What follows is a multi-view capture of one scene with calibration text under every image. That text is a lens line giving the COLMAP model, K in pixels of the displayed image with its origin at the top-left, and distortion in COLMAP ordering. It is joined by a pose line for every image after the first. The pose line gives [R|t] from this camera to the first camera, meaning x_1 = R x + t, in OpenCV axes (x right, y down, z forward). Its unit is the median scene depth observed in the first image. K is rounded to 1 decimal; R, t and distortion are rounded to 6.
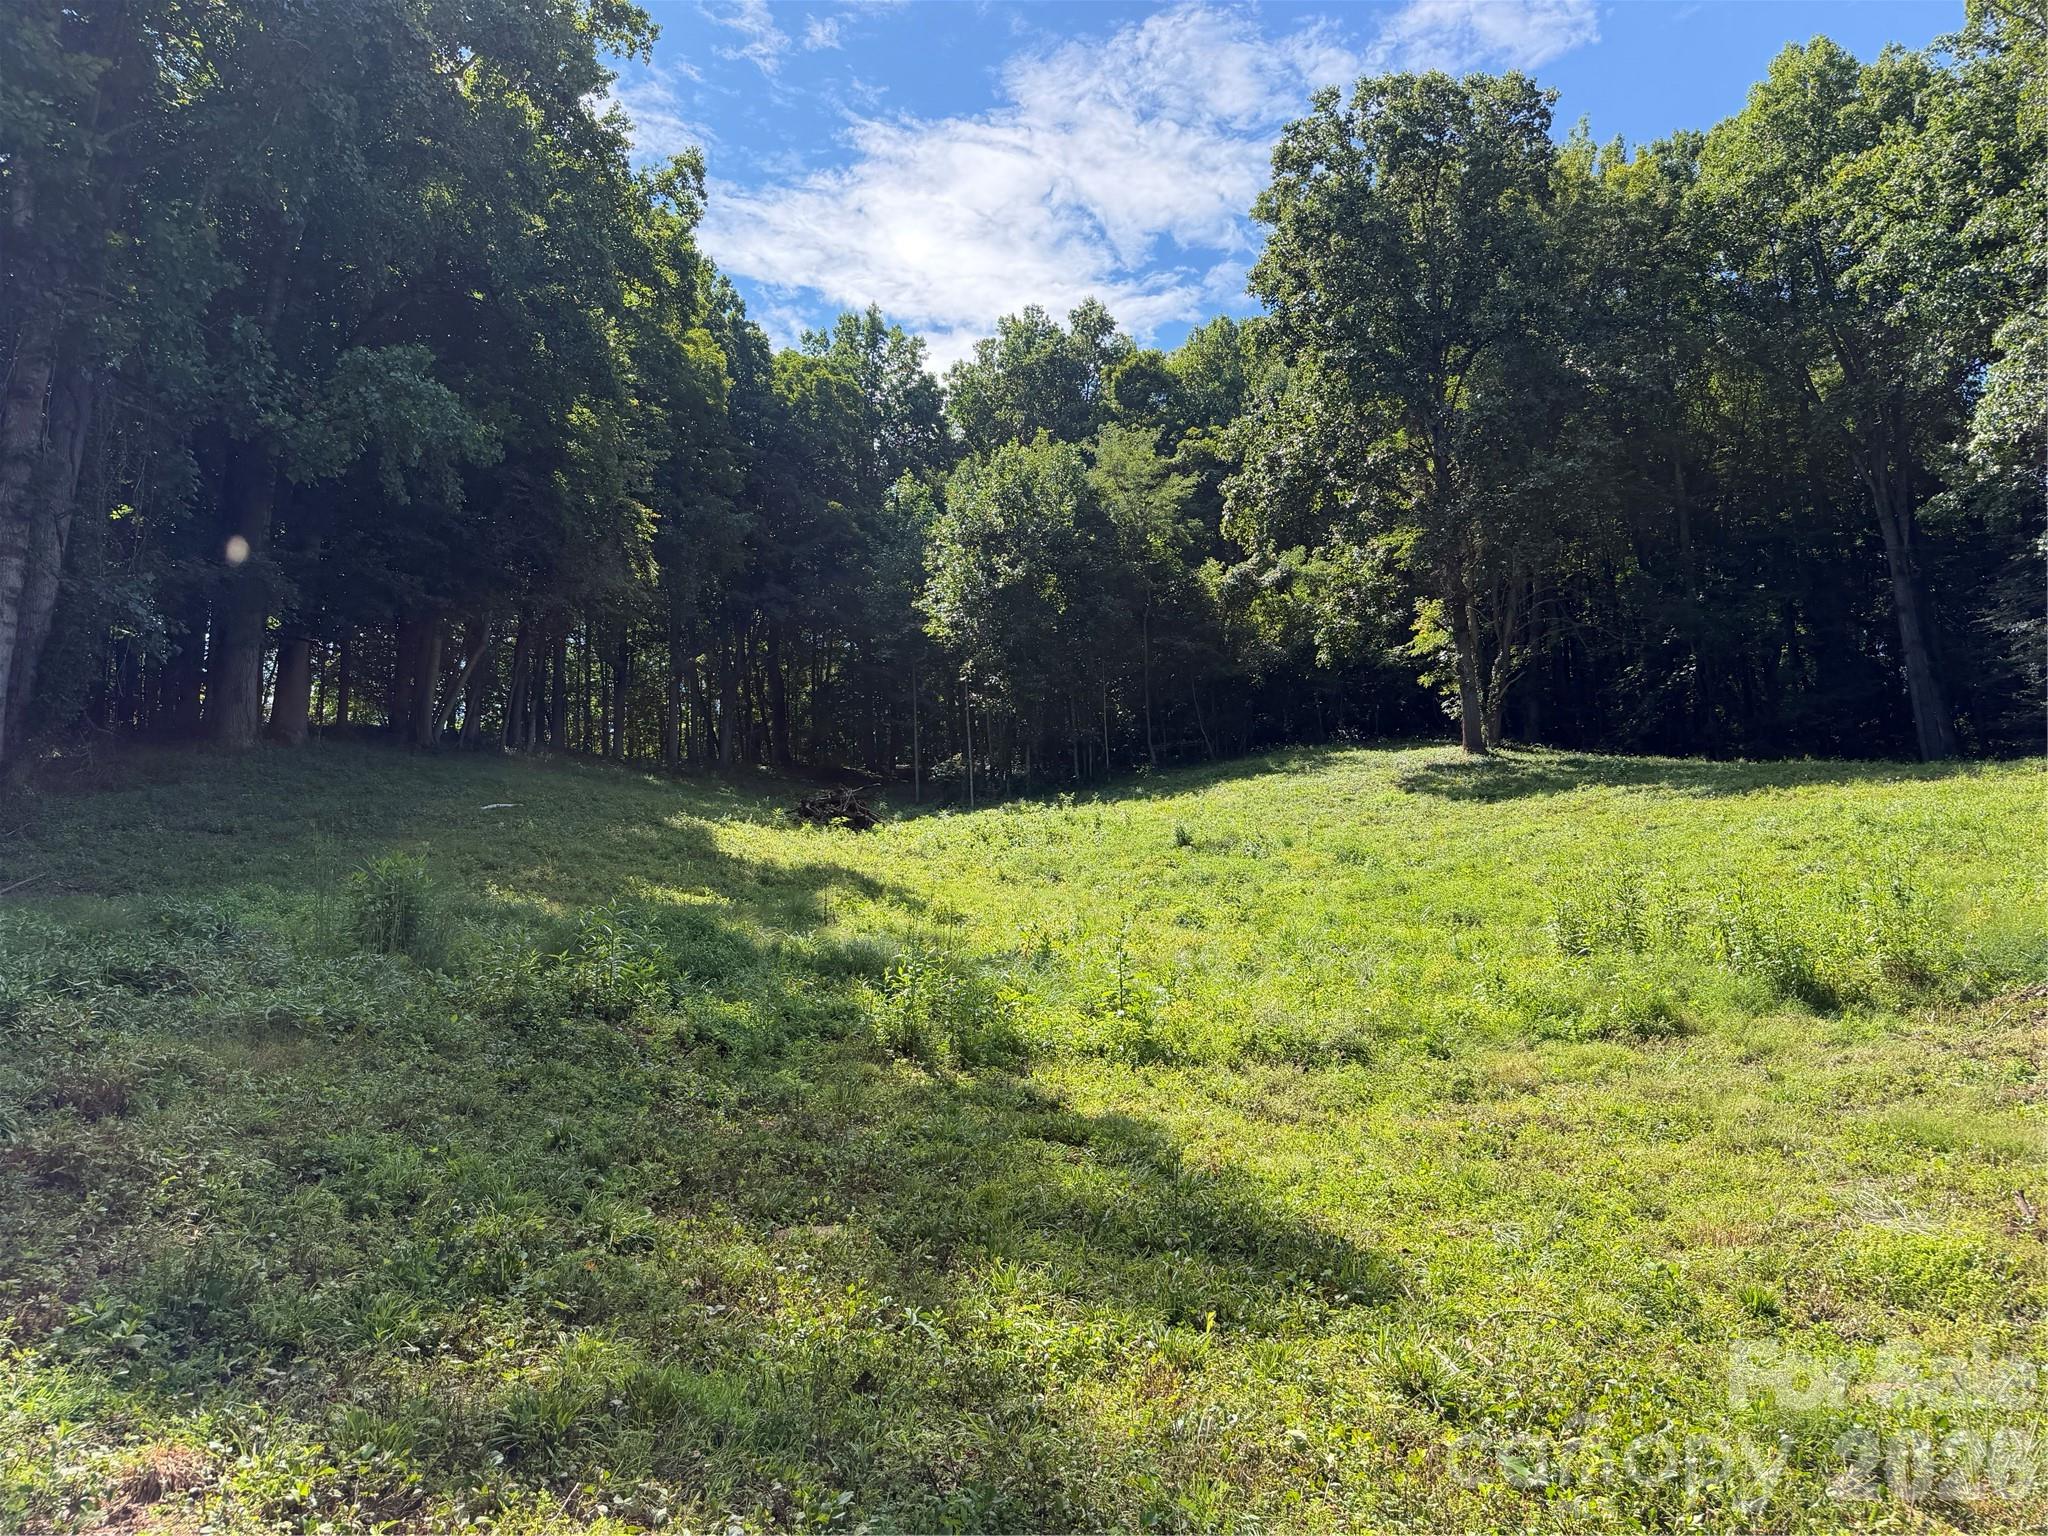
lens RADIAL K [[1498.8, 0, 1037.2], [0, 1498.8, 779.6], [0, 0, 1]] dist [0.007520, 0.000747]
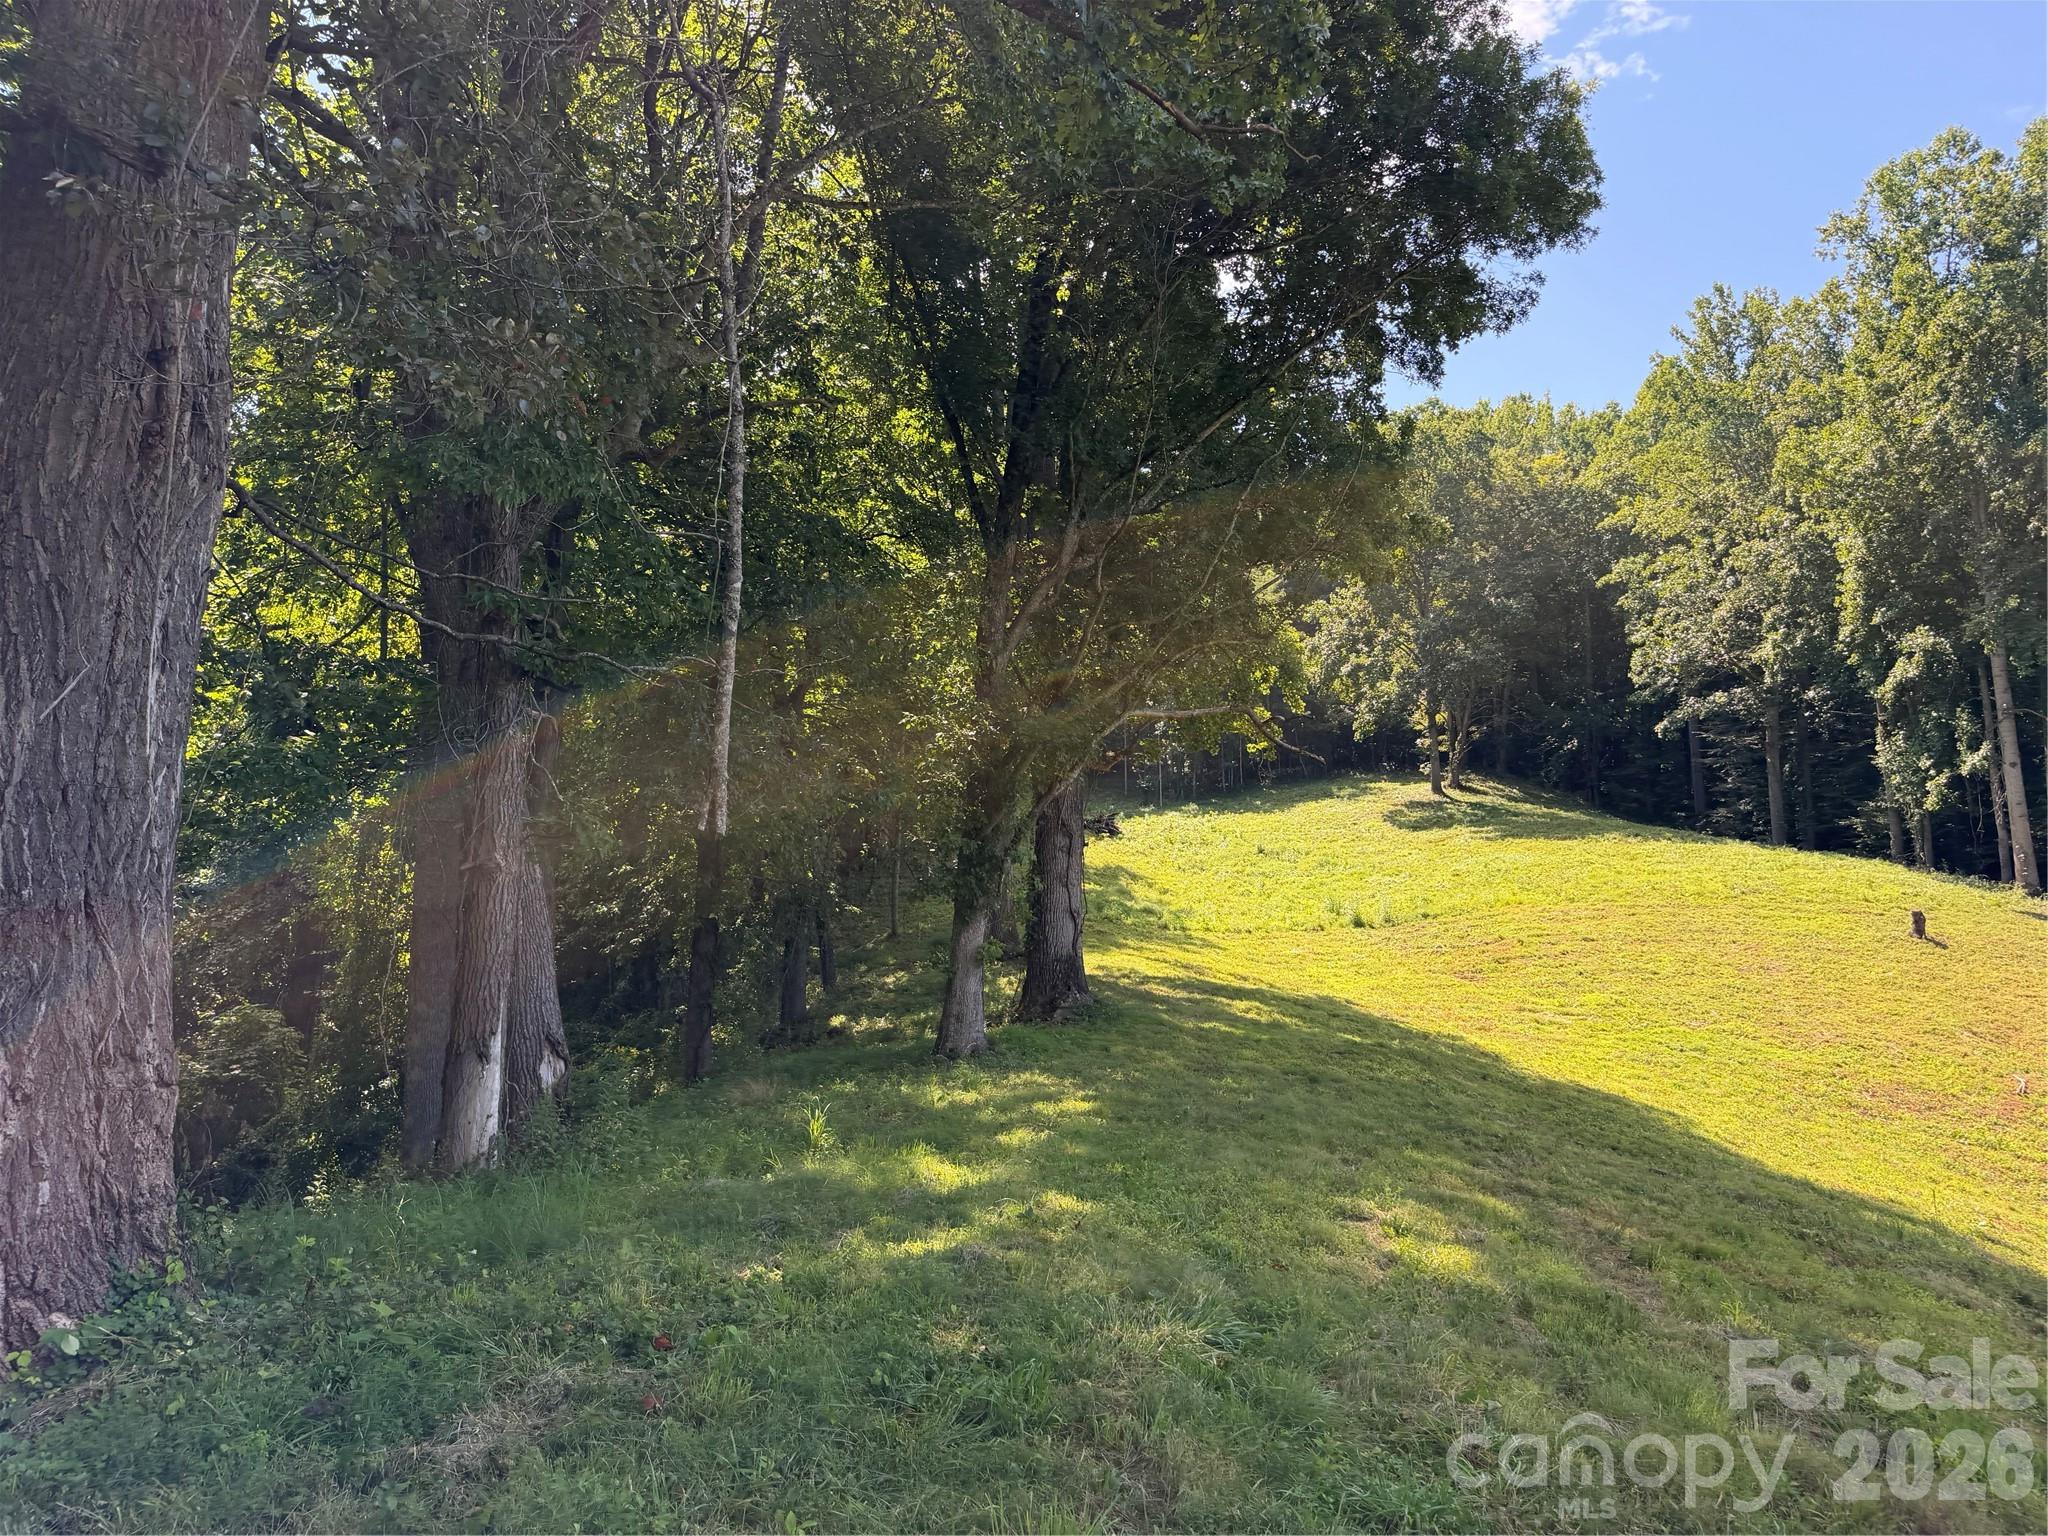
lens RADIAL K [[1430.2, 0, 1030.0], [0, 1430.2, 766.4], [0, 0, 1]] dist [0.080880, -0.107139]
pose [[0.991879, 0.013949, -0.126420, 0.018138], [-0.008636, 0.999060, 0.042479, -0.125110], [0.126893, -0.041043, 0.991067, -0.840581]]
